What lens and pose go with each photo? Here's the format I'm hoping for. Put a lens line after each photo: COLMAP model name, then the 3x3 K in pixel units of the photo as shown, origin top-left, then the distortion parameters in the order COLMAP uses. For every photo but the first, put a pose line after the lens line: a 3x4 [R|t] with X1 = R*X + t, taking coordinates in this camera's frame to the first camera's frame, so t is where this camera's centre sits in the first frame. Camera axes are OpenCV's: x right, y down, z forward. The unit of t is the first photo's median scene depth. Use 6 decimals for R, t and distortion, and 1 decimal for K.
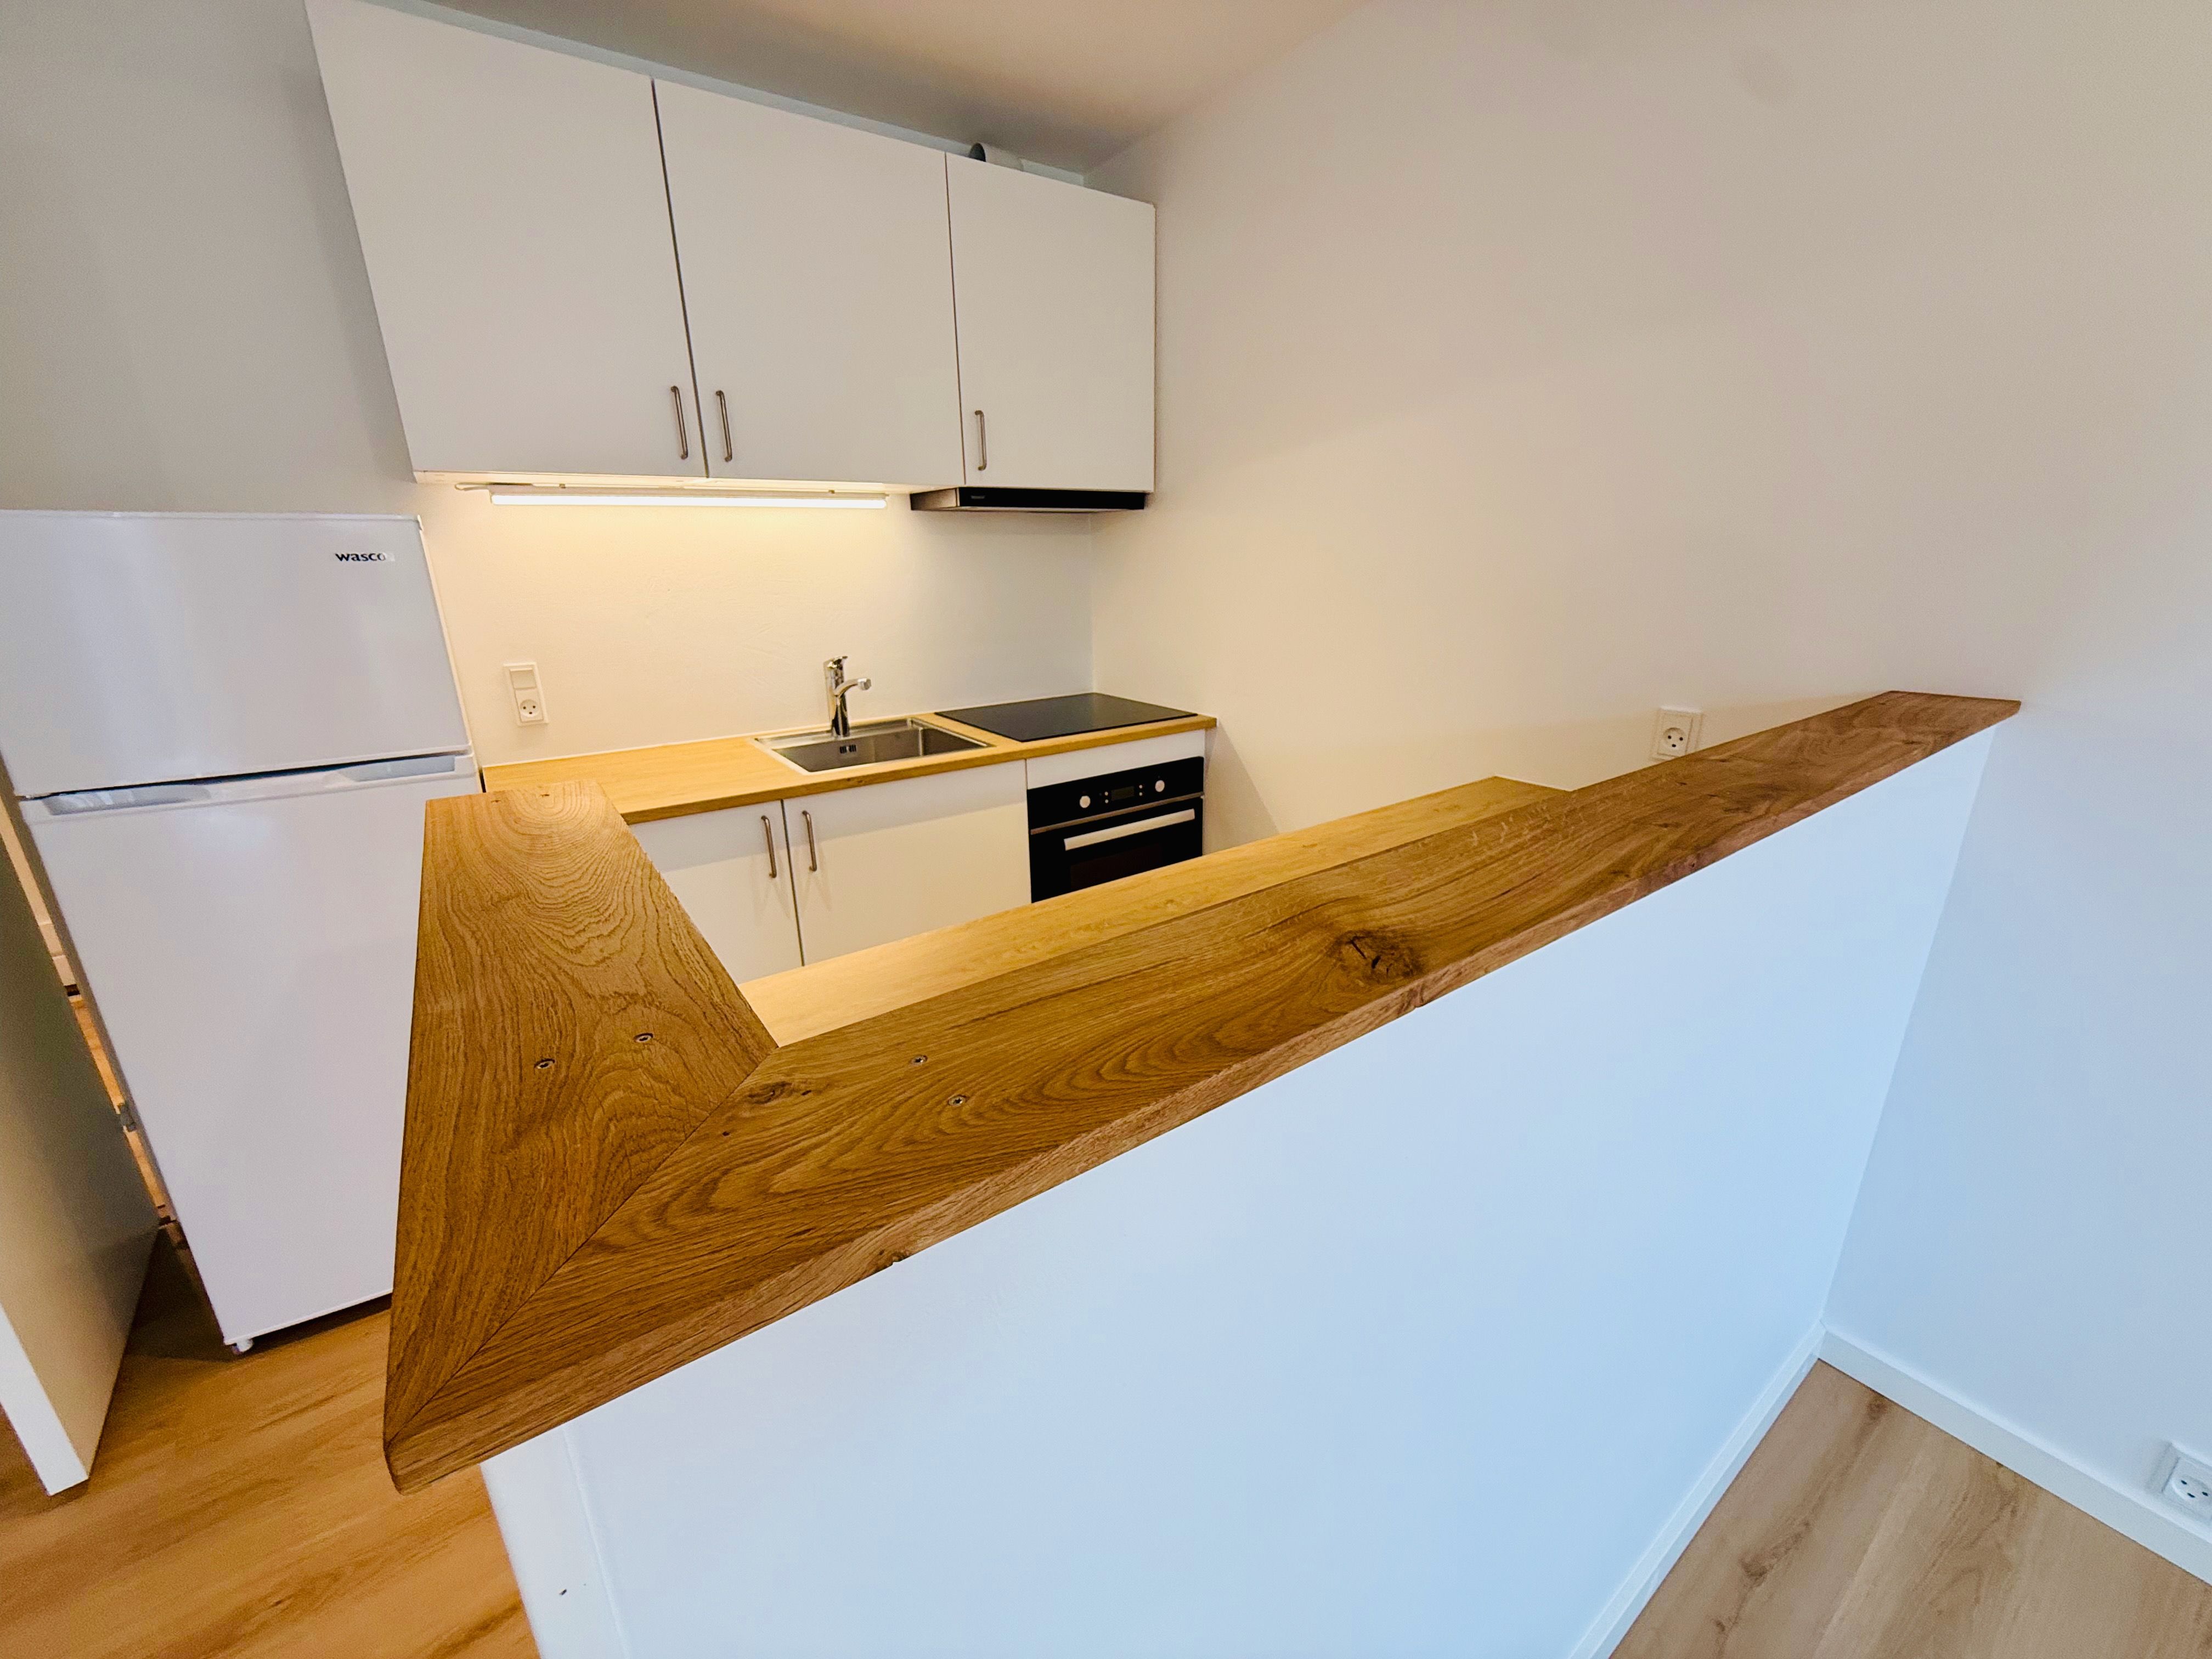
lens RADIAL K [[889.6, 0, 1106.0], [0, 889.6, 829.5], [0, 0, 1]] dist [0.001439, 0.000761]
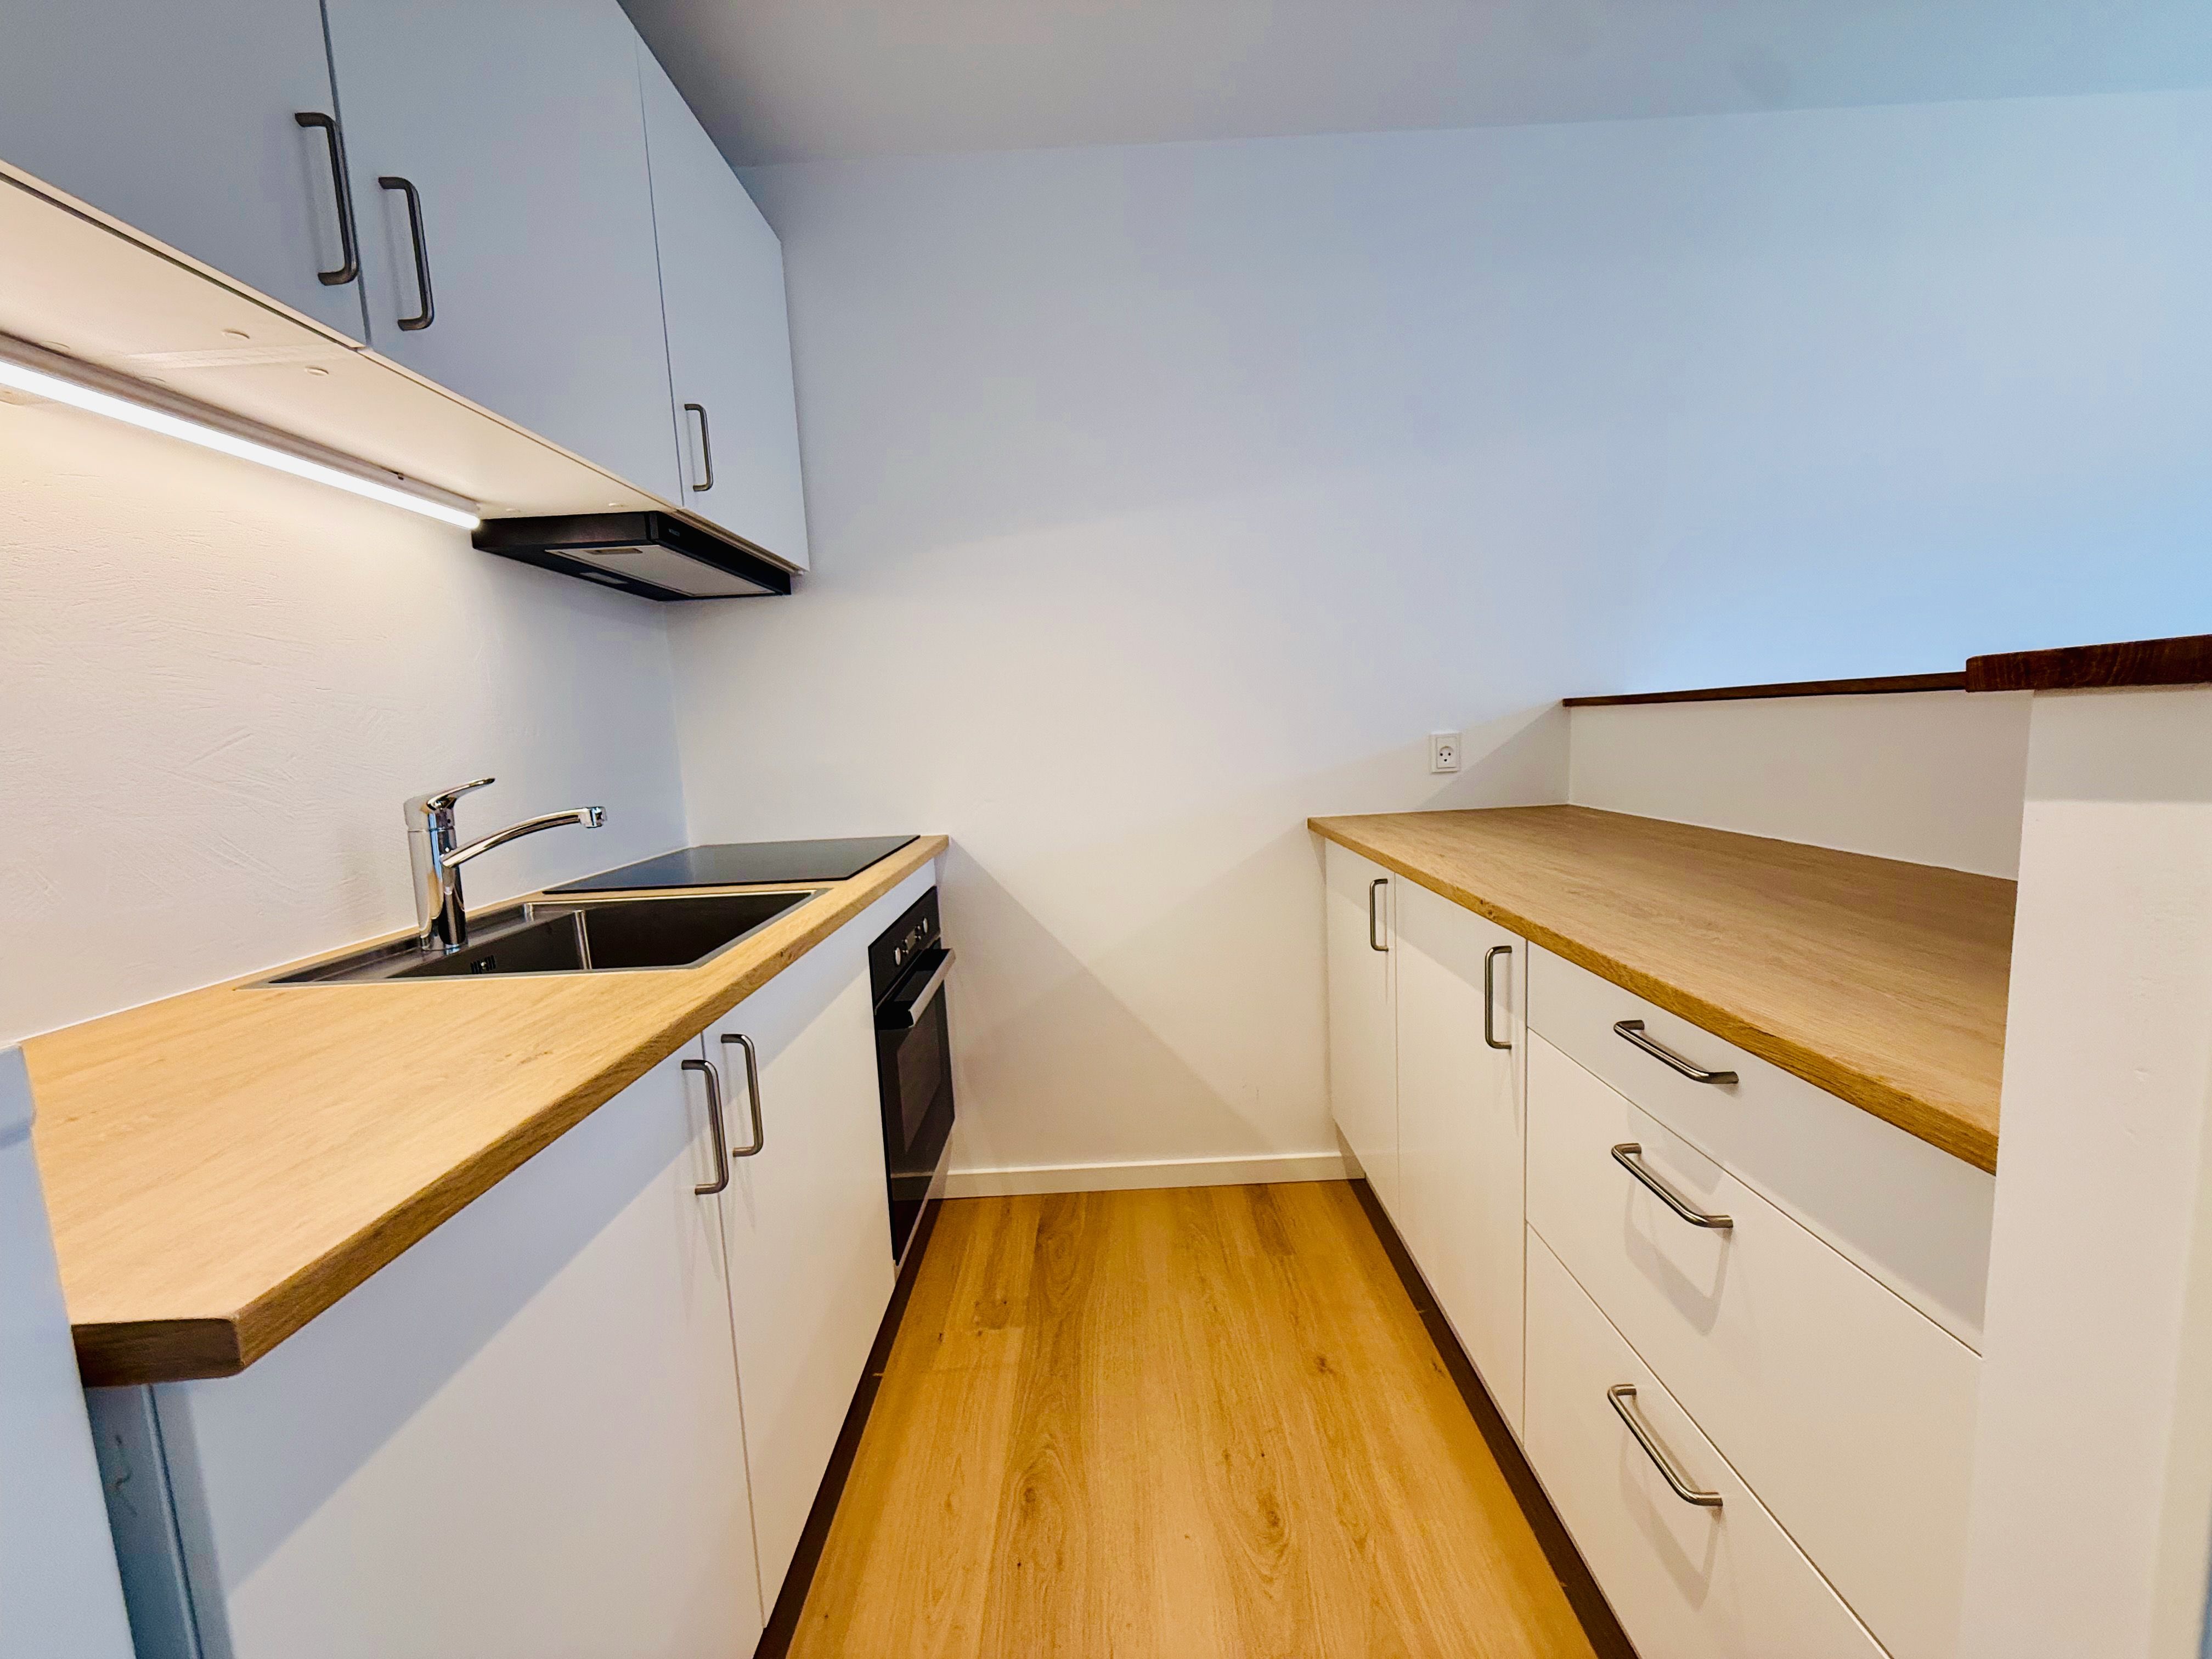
lens RADIAL K [[889.6, 0, 1106.0], [0, 889.6, 829.5], [0, 0, 1]] dist [0.001439, 0.000761]
pose [[0.570182, -0.106545, 0.814580, -0.516333], [0.285360, 0.955500, -0.074767, -0.026452], [-0.770365, 0.275079, 0.575213, 0.435643]]
